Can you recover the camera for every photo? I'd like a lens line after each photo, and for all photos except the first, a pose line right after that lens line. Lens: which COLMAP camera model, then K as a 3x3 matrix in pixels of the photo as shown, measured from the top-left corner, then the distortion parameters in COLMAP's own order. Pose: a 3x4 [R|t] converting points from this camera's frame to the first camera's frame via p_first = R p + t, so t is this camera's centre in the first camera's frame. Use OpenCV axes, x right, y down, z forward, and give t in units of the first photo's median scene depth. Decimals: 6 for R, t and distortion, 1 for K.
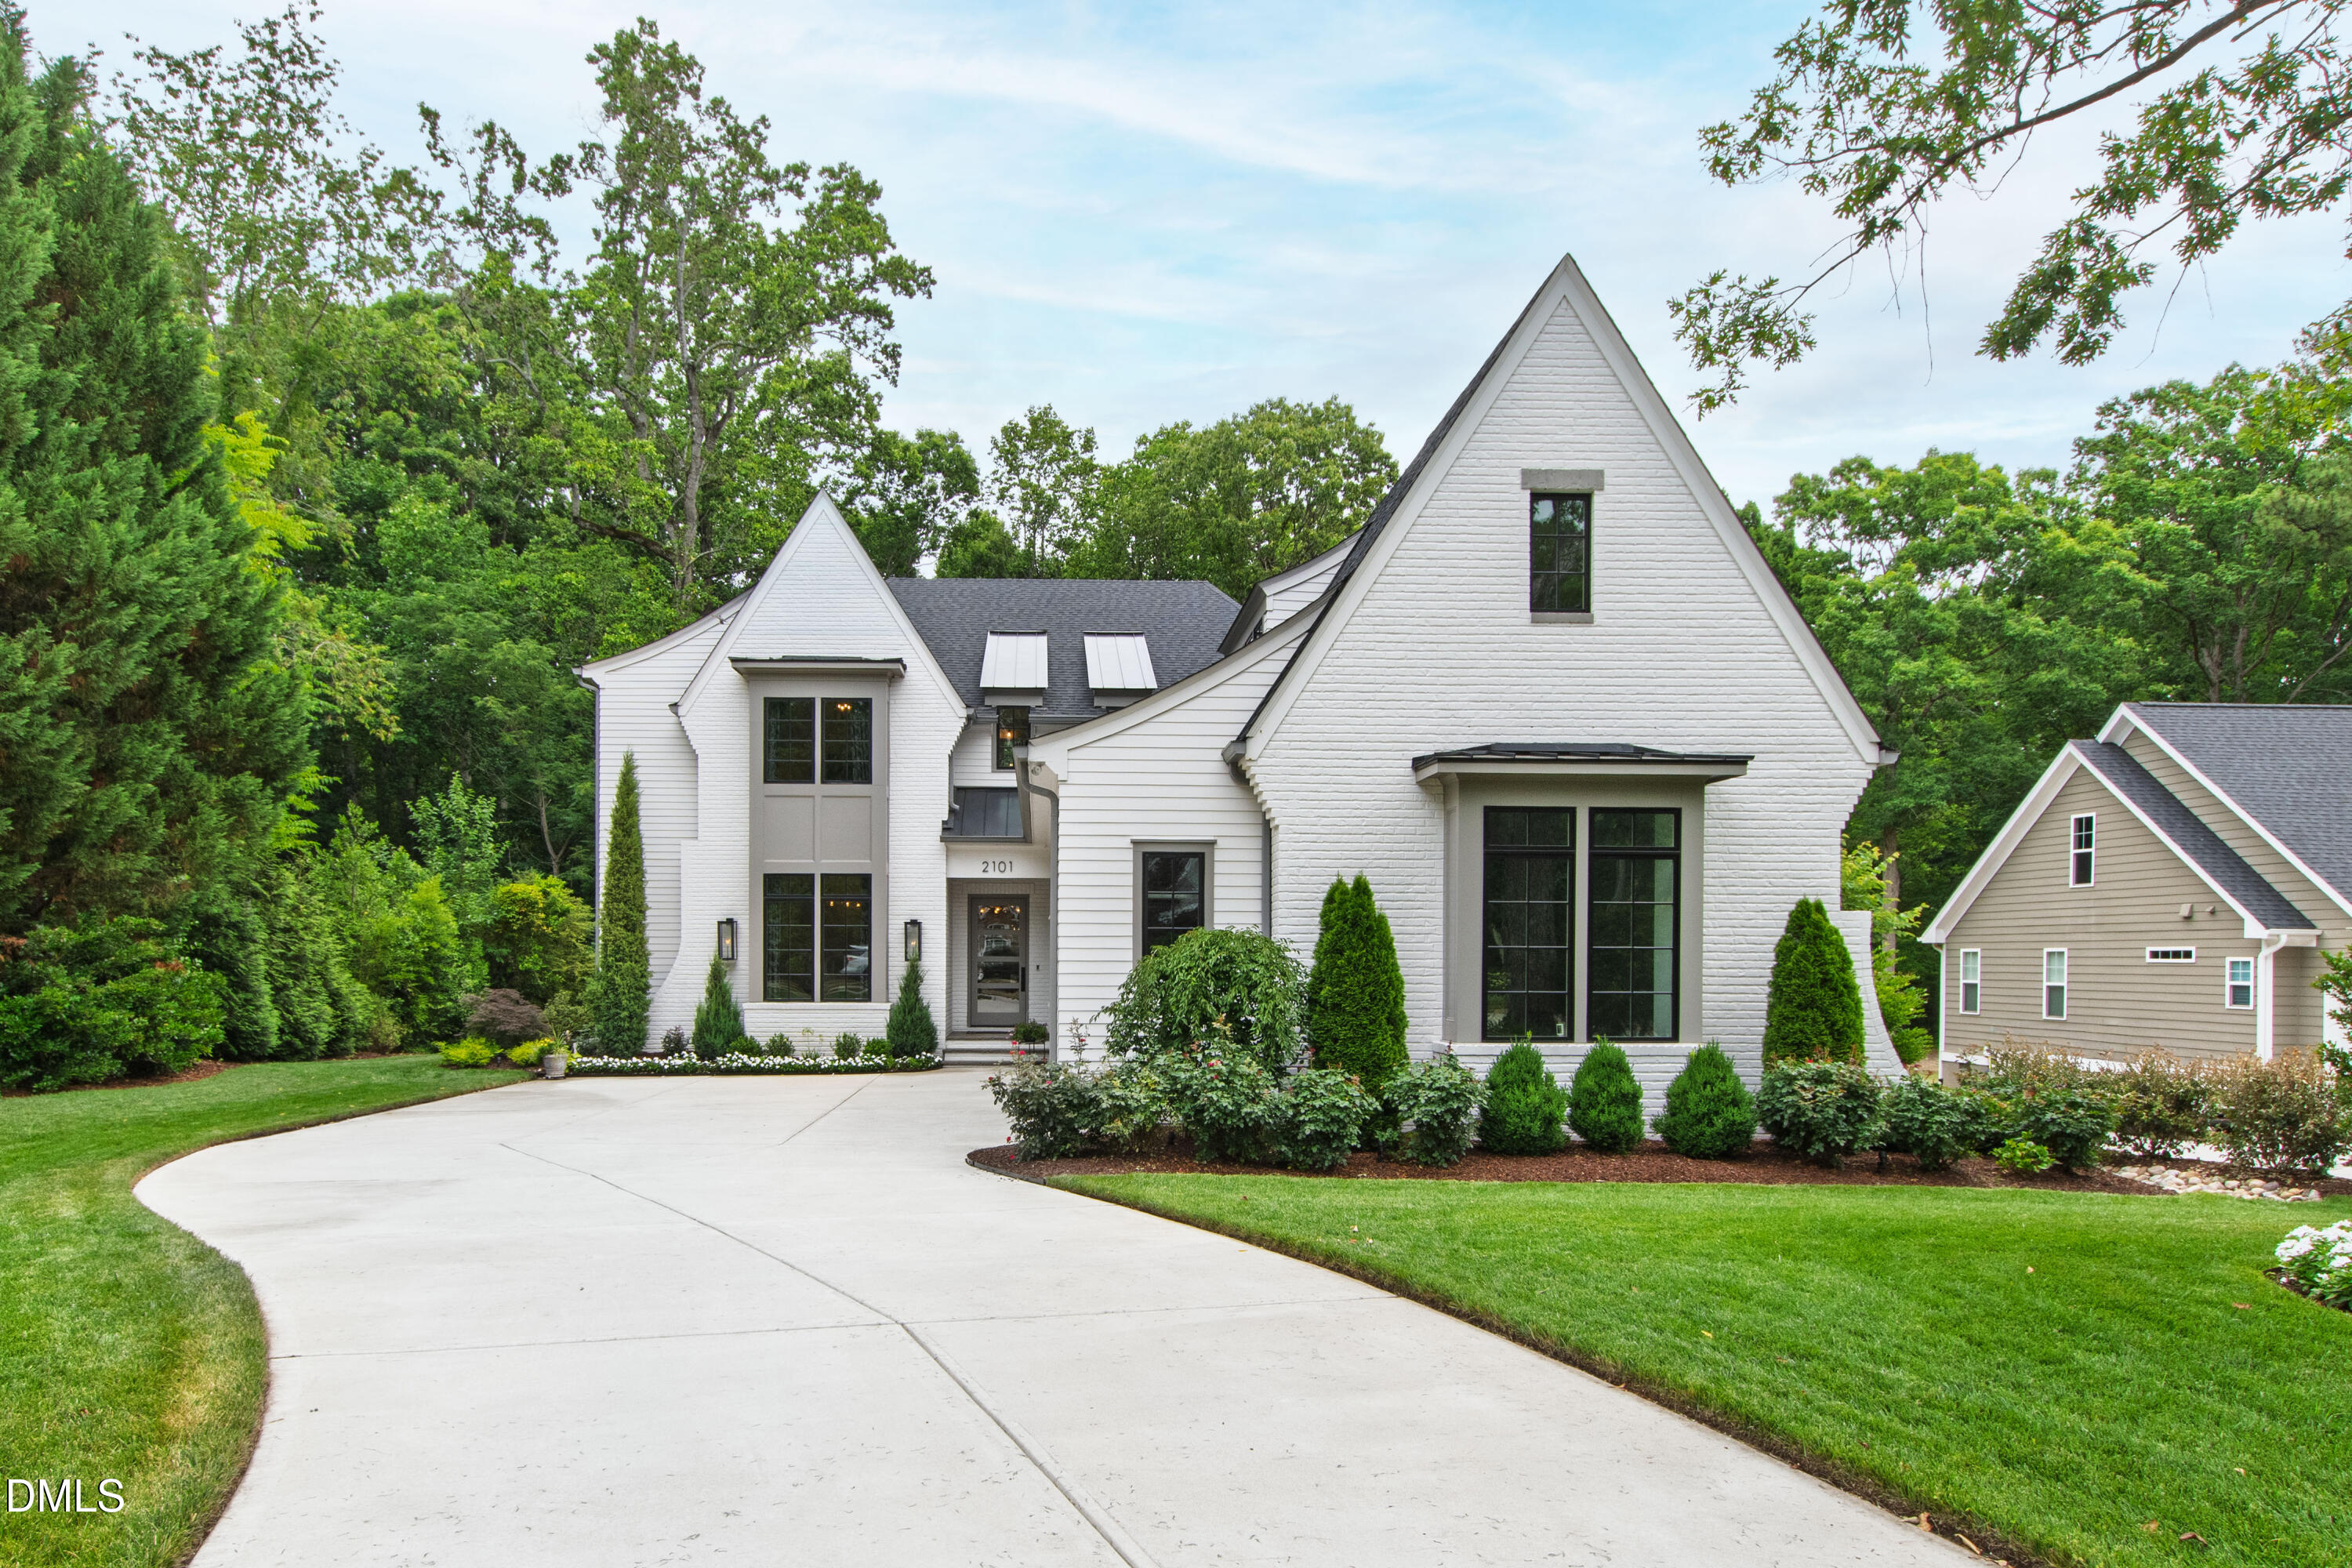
lens RADIAL K [[1484.2, 0, 1025.2], [0, 1484.2, 960.3], [0, 0, 1]] dist [0.006094, -0.000209]
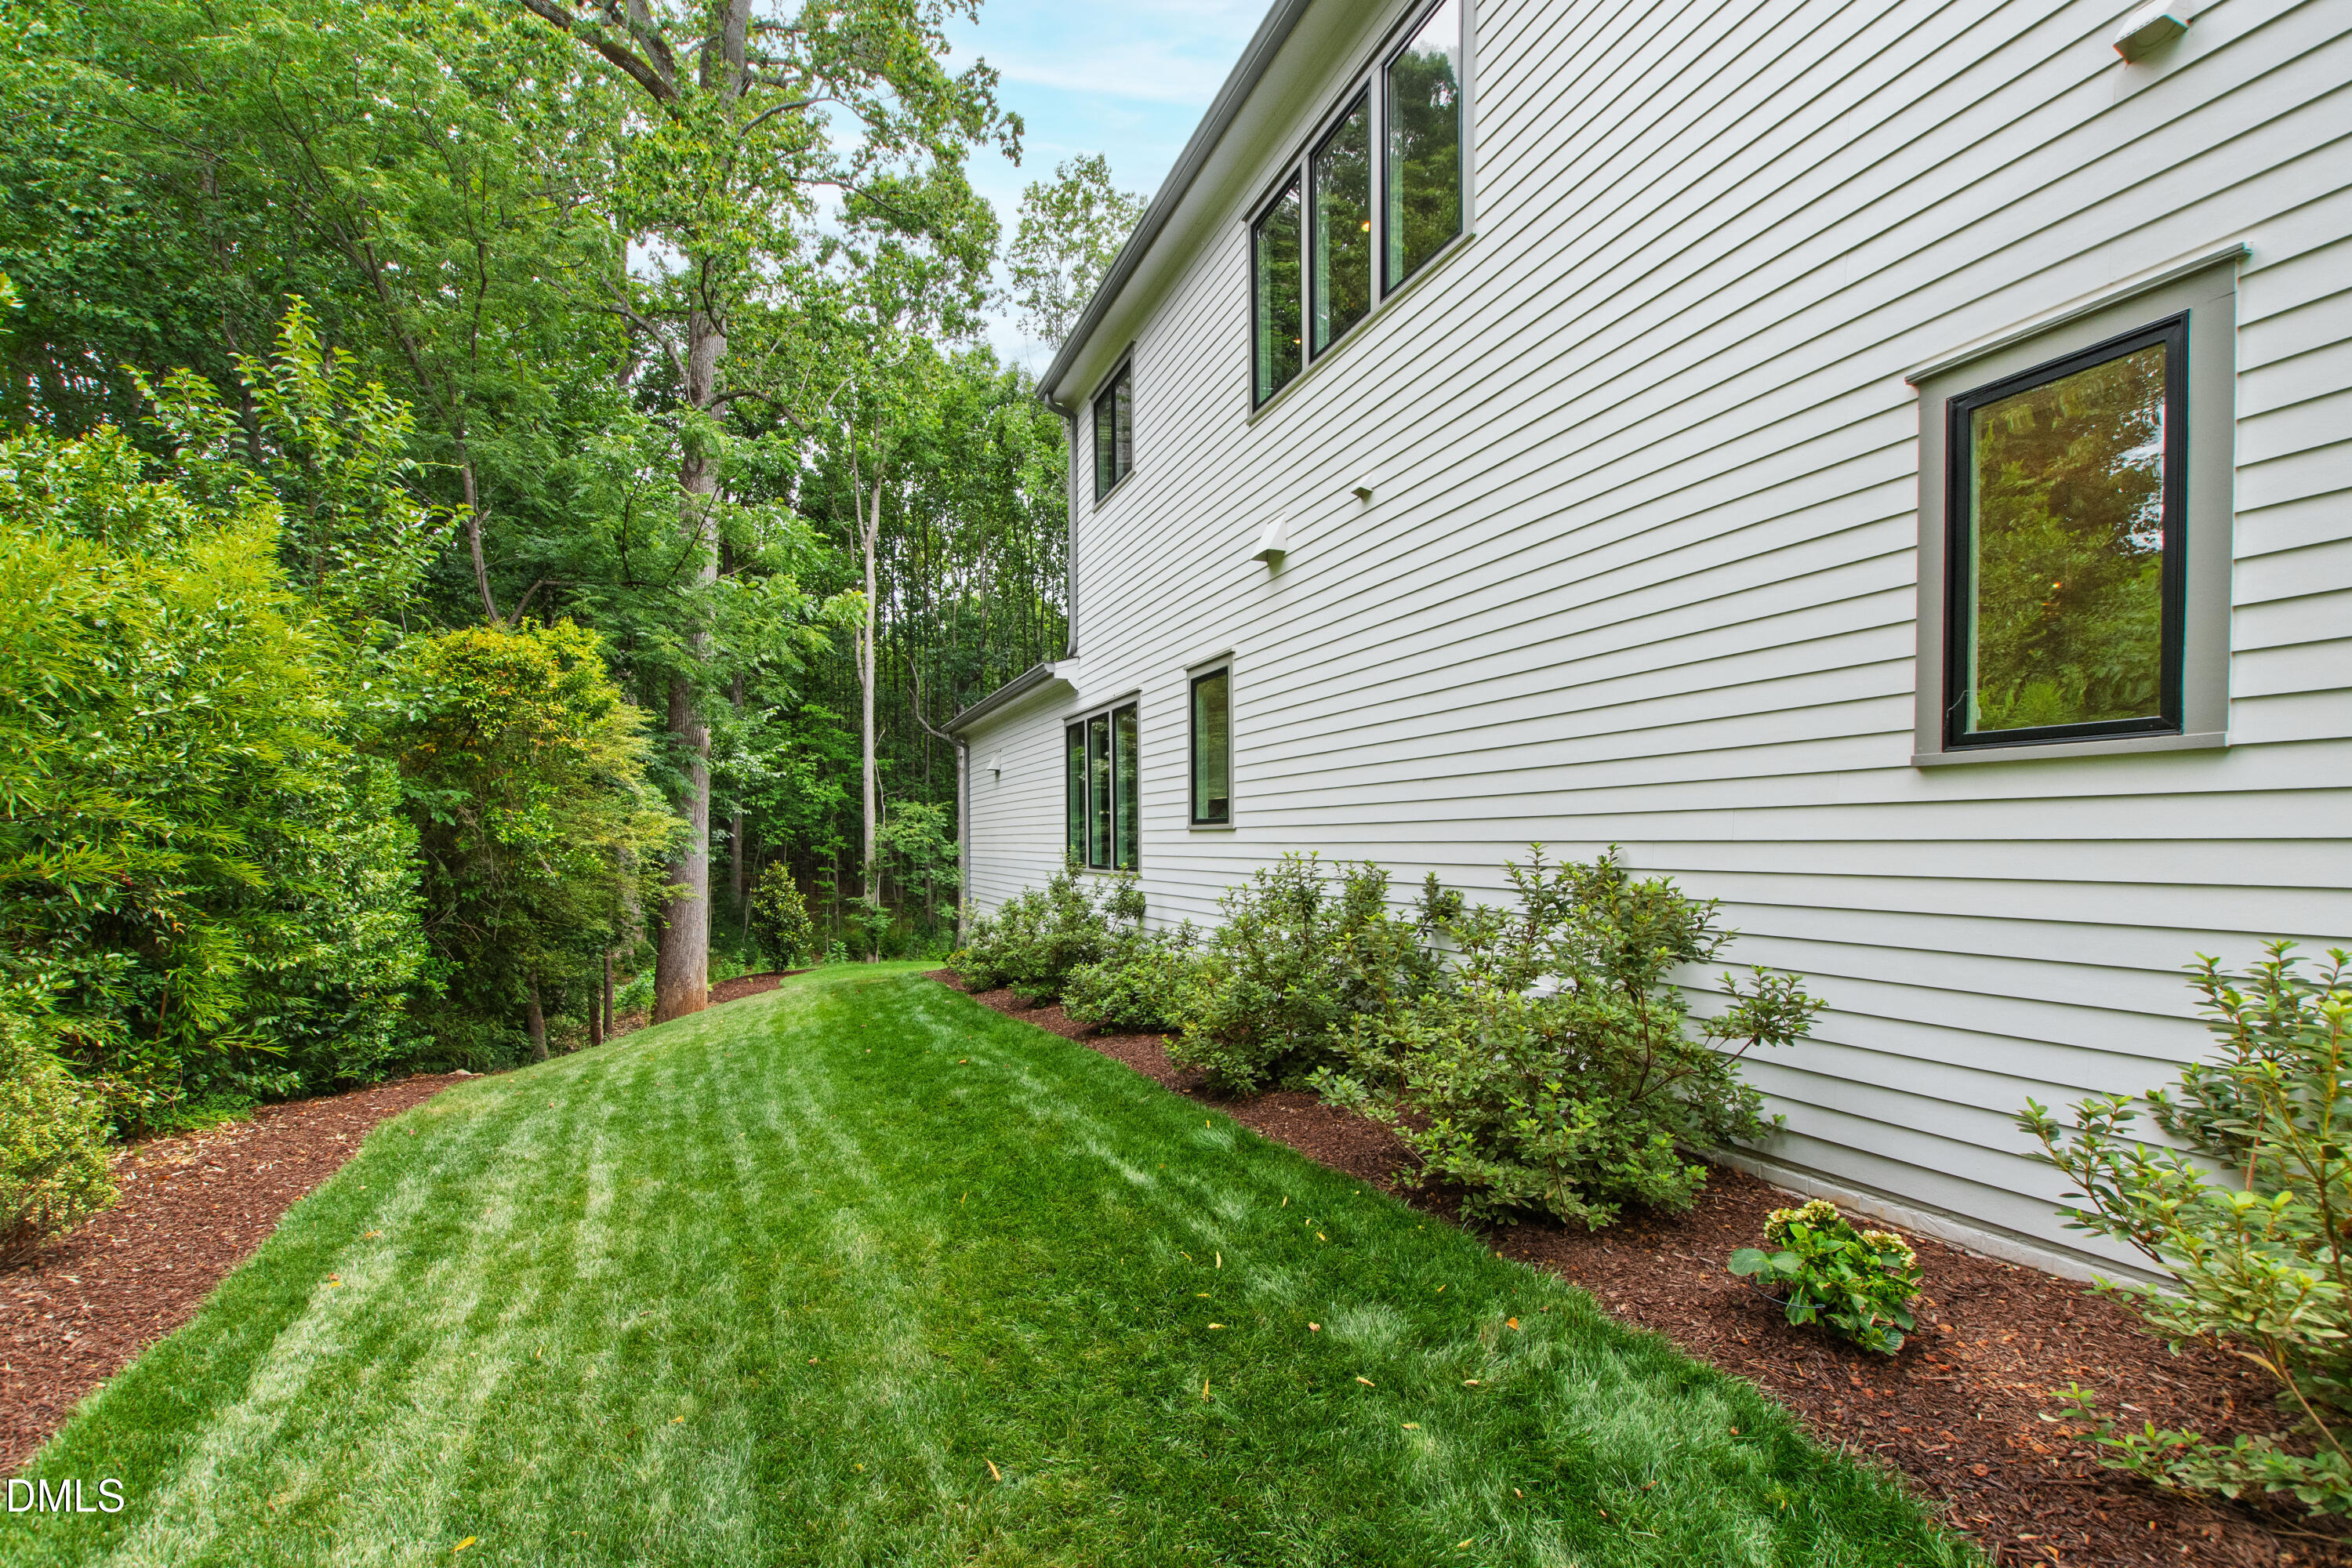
lens RADIAL K [[1046.8, 0, 1086.4], [0, 1046.8, 861.6], [0, 0, 1]] dist [0.006871, -0.003326]
pose [[0.943256, -0.015419, 0.331708, -0.448640], [0.010397, 0.999803, 0.016911, 0.013312], [-0.331904, -0.012502, 0.943230, 1.075002]]
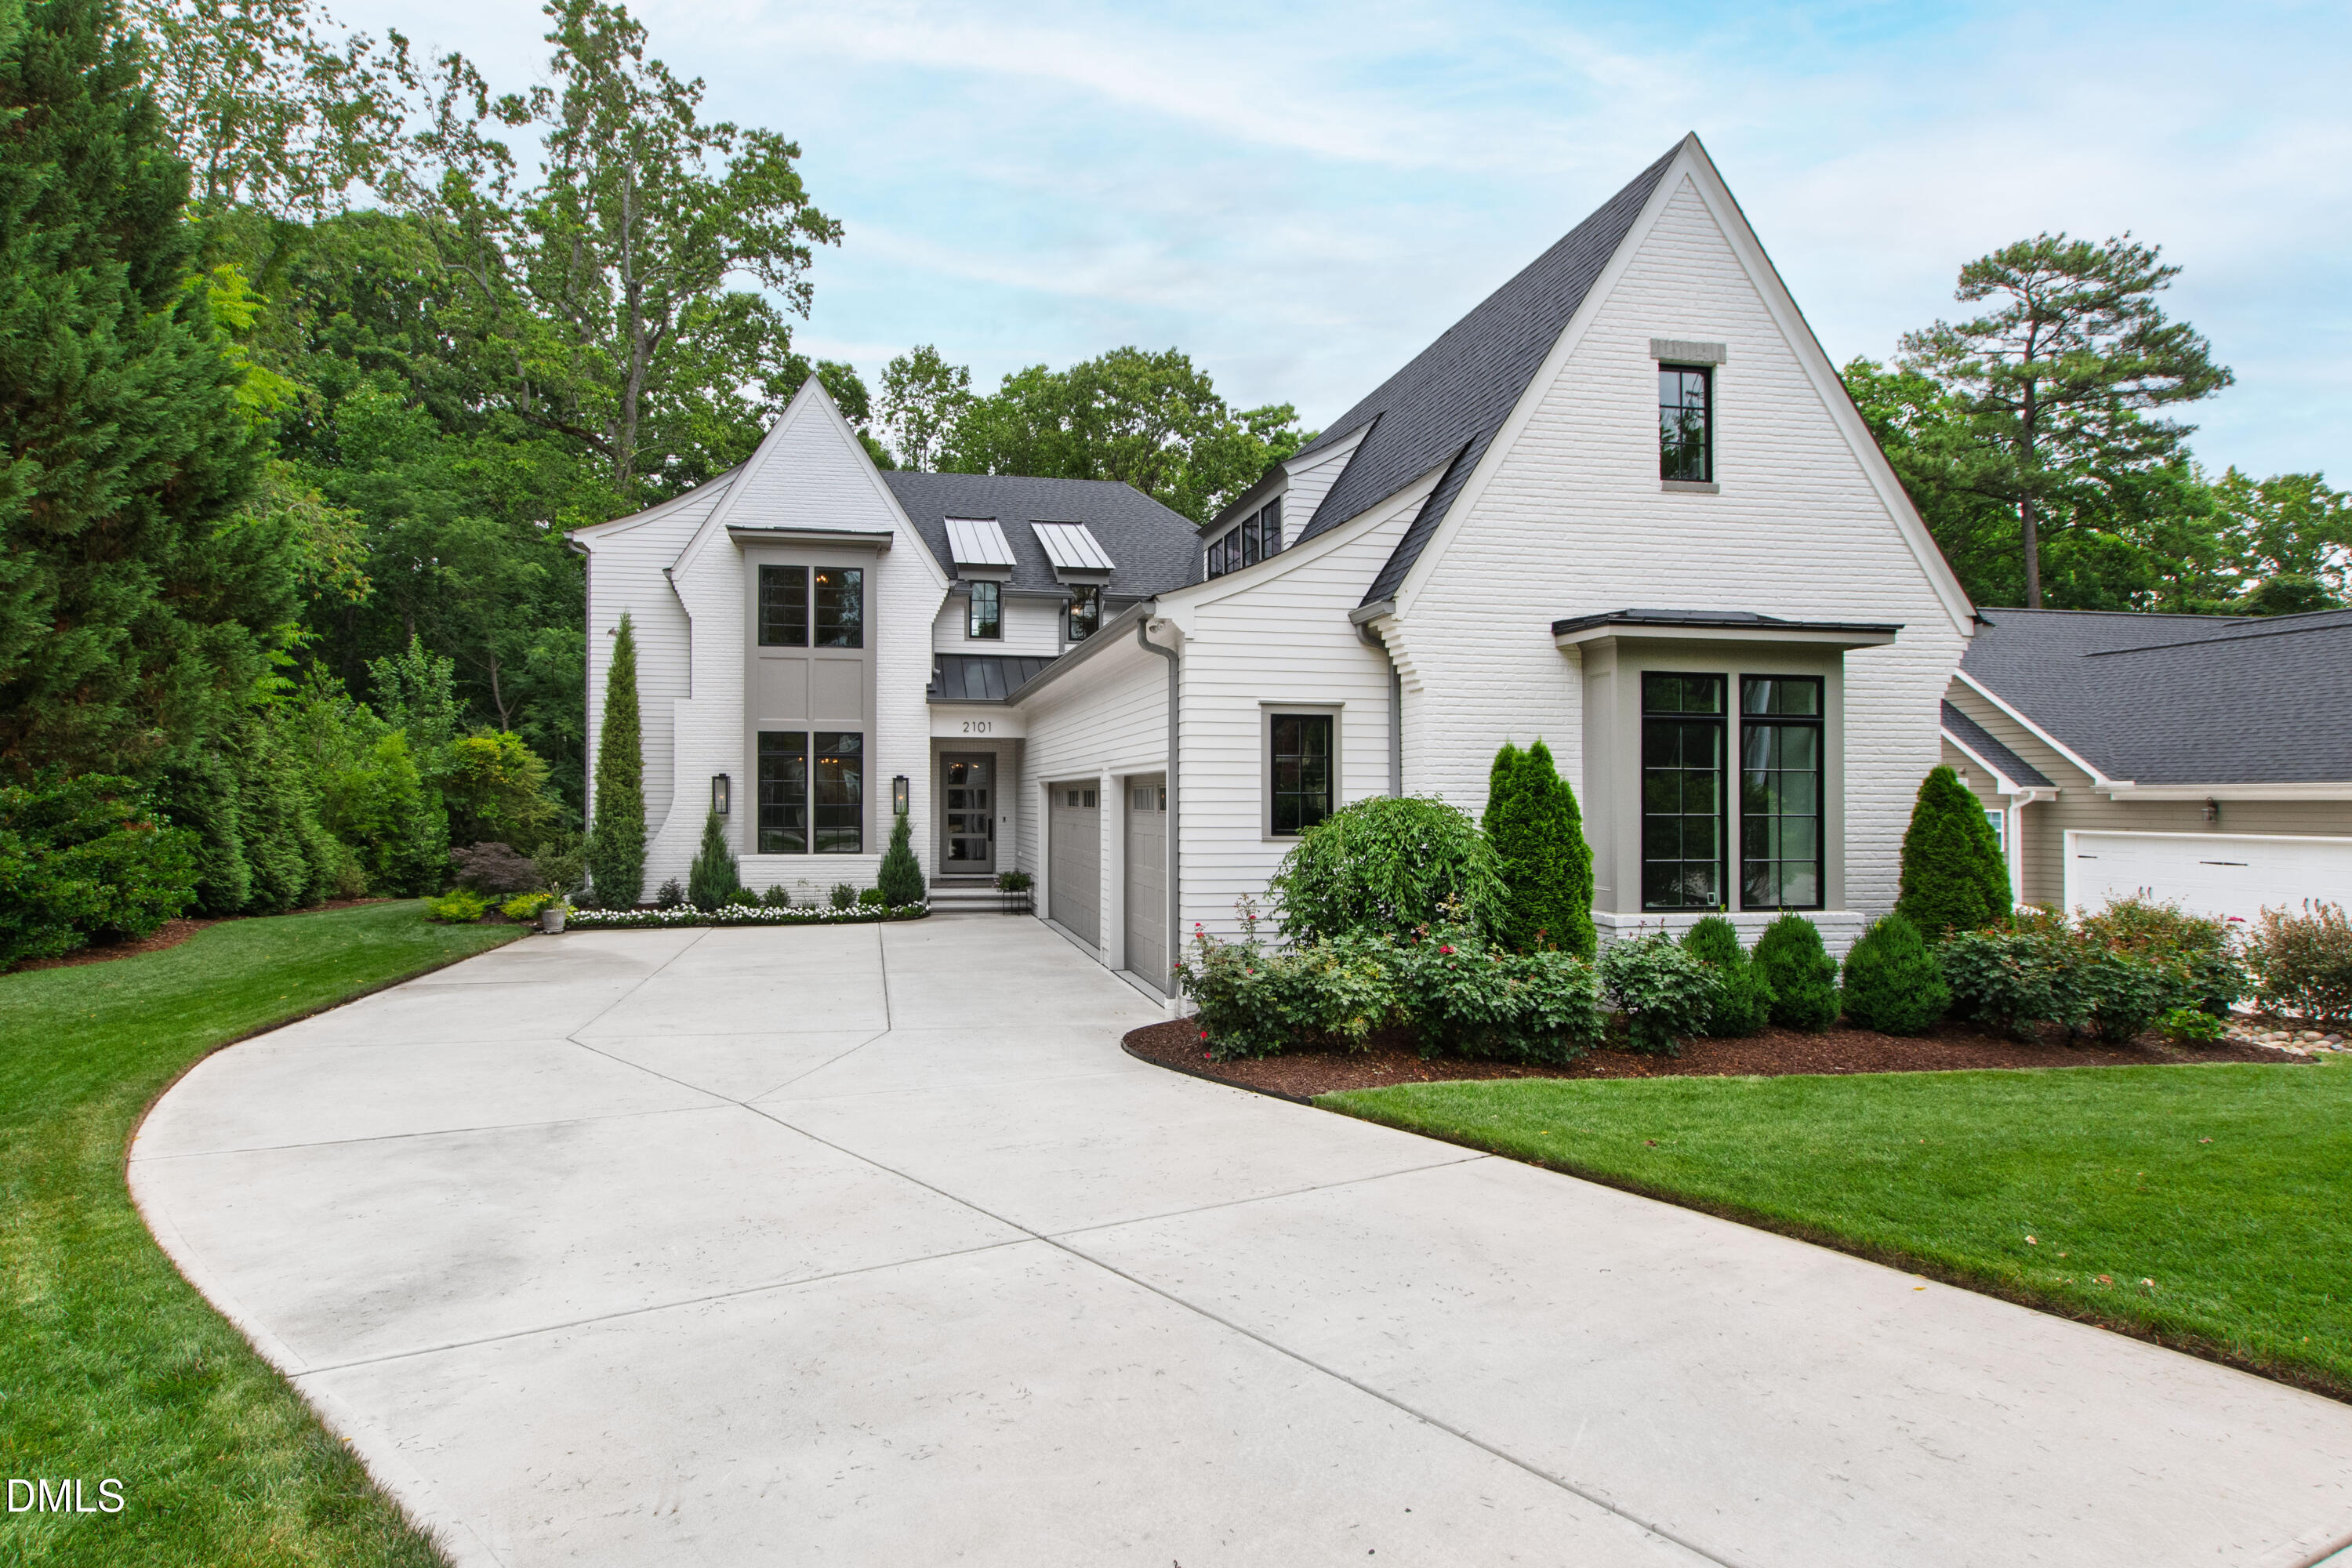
lens RADIAL K [[1148.3, 0, 1026.4], [0, 1148.3, 774.6], [0, 0, 1]] dist [0.000044, -0.004553]
pose [[0.988209, 0.002864, 0.153085, -0.113316], [0.000416, 0.999771, -0.021389, -0.010505], [-0.153111, 0.021201, 0.987981, 0.169993]]
